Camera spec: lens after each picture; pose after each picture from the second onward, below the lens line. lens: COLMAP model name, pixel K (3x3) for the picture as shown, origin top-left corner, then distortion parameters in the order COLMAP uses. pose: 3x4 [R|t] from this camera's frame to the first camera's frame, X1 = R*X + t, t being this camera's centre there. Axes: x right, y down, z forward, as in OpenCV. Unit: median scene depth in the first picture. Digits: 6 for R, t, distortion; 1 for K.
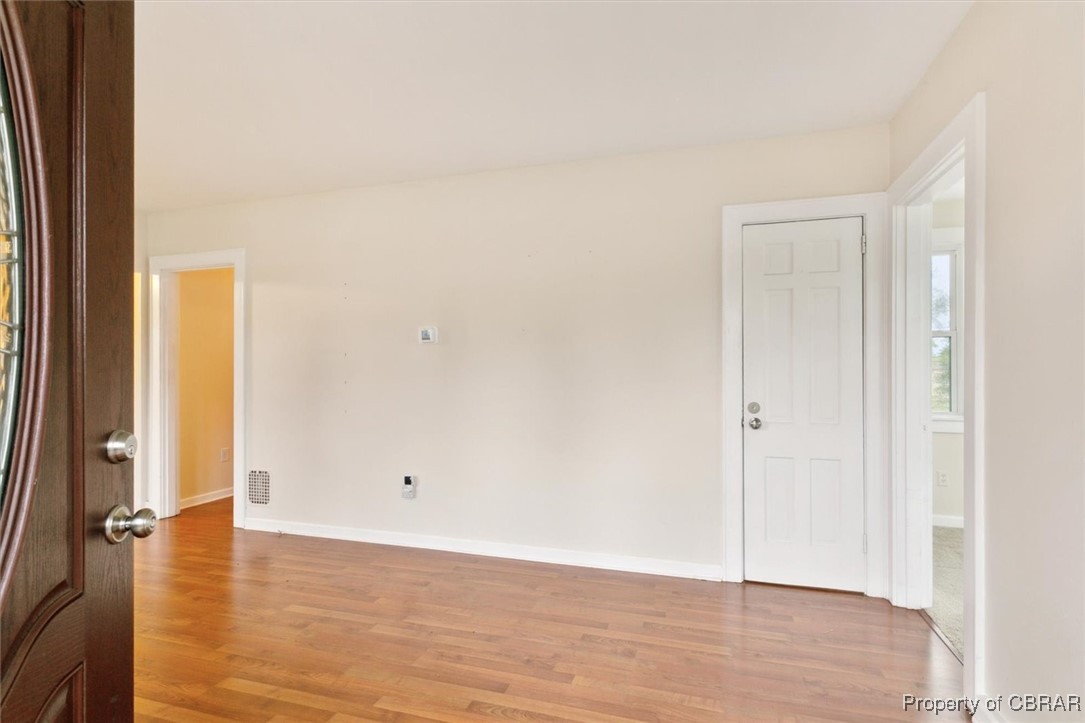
lens RADIAL K [[519.5, 0, 542.0], [0, 519.5, 365.9], [0, 0, 1]] dist [0.000751, -0.000068]
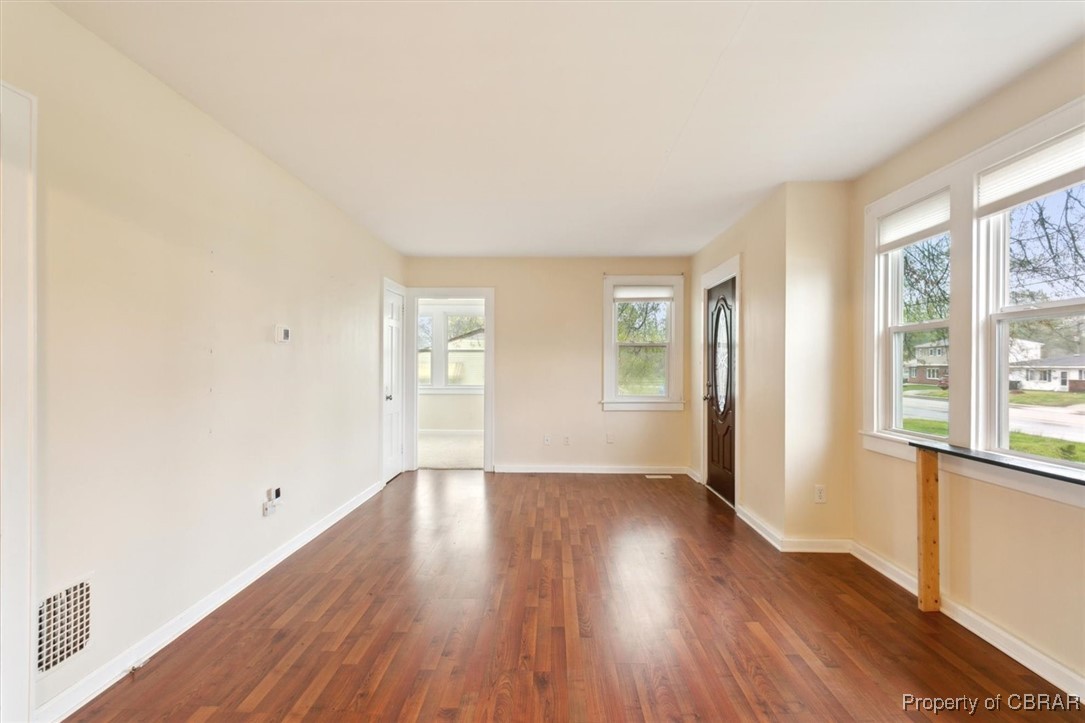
lens RADIAL K [[519.5, 0, 548.8], [0, 519.5, 358.1], [0, 0, 1]] dist [0.000751, -0.000068]
pose [[-0.267159, 0.005093, 0.963639, -1.681165], [-0.007189, 0.999948, -0.007278, -0.005057], [-0.963626, -0.008873, -0.267109, 1.076309]]
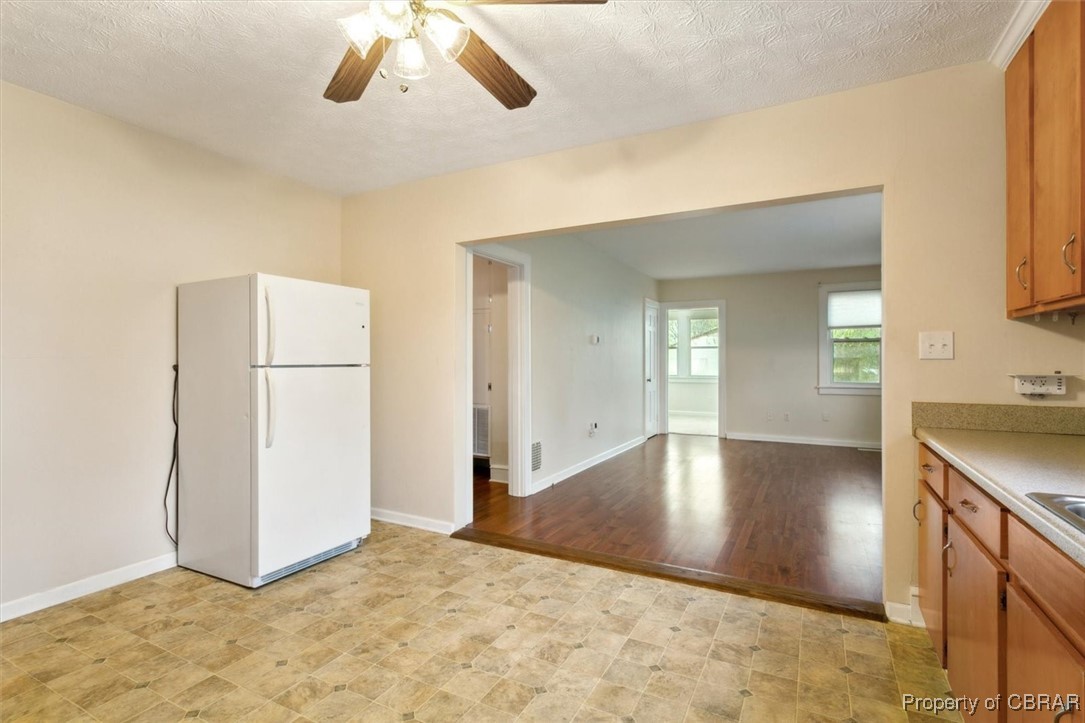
lens RADIAL K [[519.5, 0, 548.9], [0, 519.5, 355.9], [0, 0, 1]] dist [0.000751, -0.000068]
pose [[0.193322, 0.002485, 0.981132, -2.589208], [-0.001297, 0.999997, -0.002277, 0.009733], [-0.981134, -0.000832, 0.193325, 1.124116]]
